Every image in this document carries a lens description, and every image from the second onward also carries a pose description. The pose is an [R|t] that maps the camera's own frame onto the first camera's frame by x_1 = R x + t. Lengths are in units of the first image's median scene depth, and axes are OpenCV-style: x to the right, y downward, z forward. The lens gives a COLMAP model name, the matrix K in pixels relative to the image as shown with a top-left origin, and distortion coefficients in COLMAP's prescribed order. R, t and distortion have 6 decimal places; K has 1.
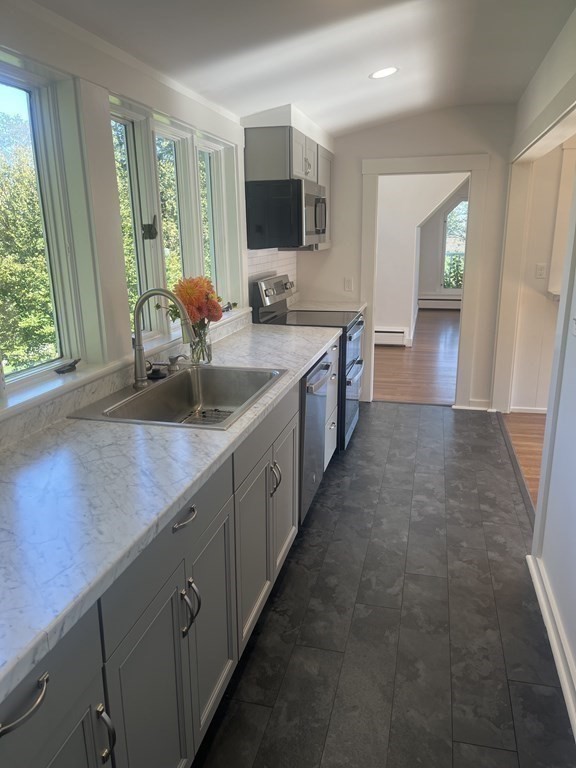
lens RADIAL K [[575.7, 0, 287.8], [0, 575.7, 385.5], [0, 0, 1]] dist [0.028238, -0.015072]
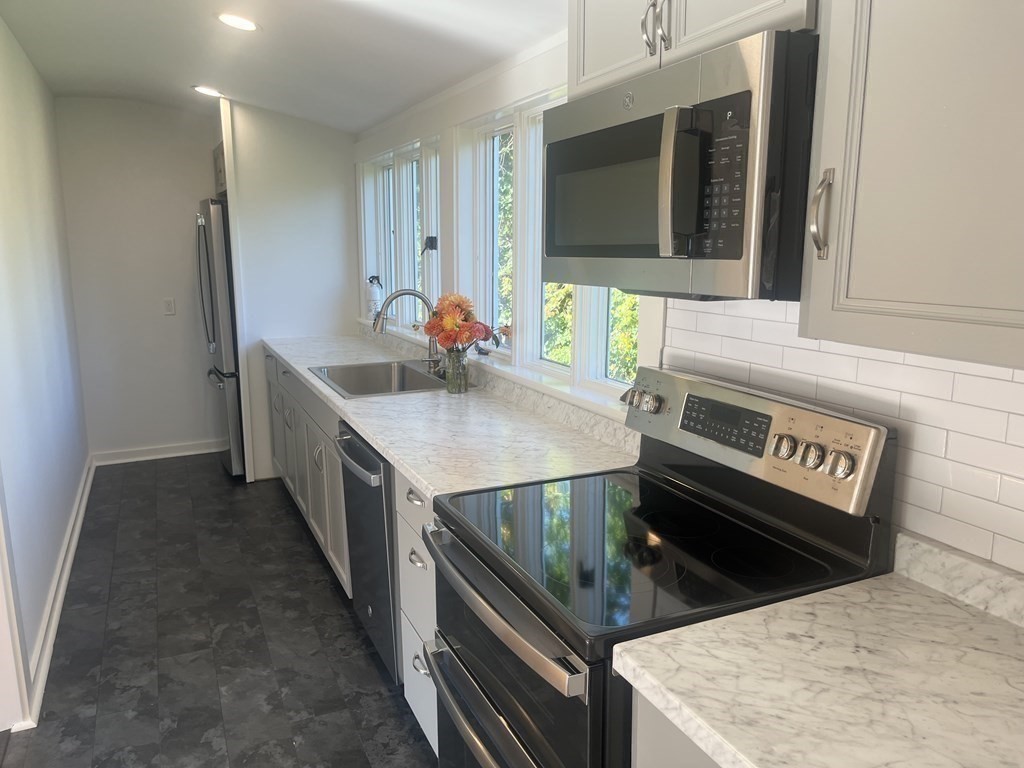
lens RADIAL K [[767.6, 0, 511.6], [0, 767.6, 384.4], [0, 0, 1]] dist [0.028238, -0.015072]
pose [[-0.779005, 0.136733, -0.611927, 0.481183], [-0.146700, 0.909101, 0.389890, -0.502376], [0.609614, 0.393496, -0.688136, 1.822086]]
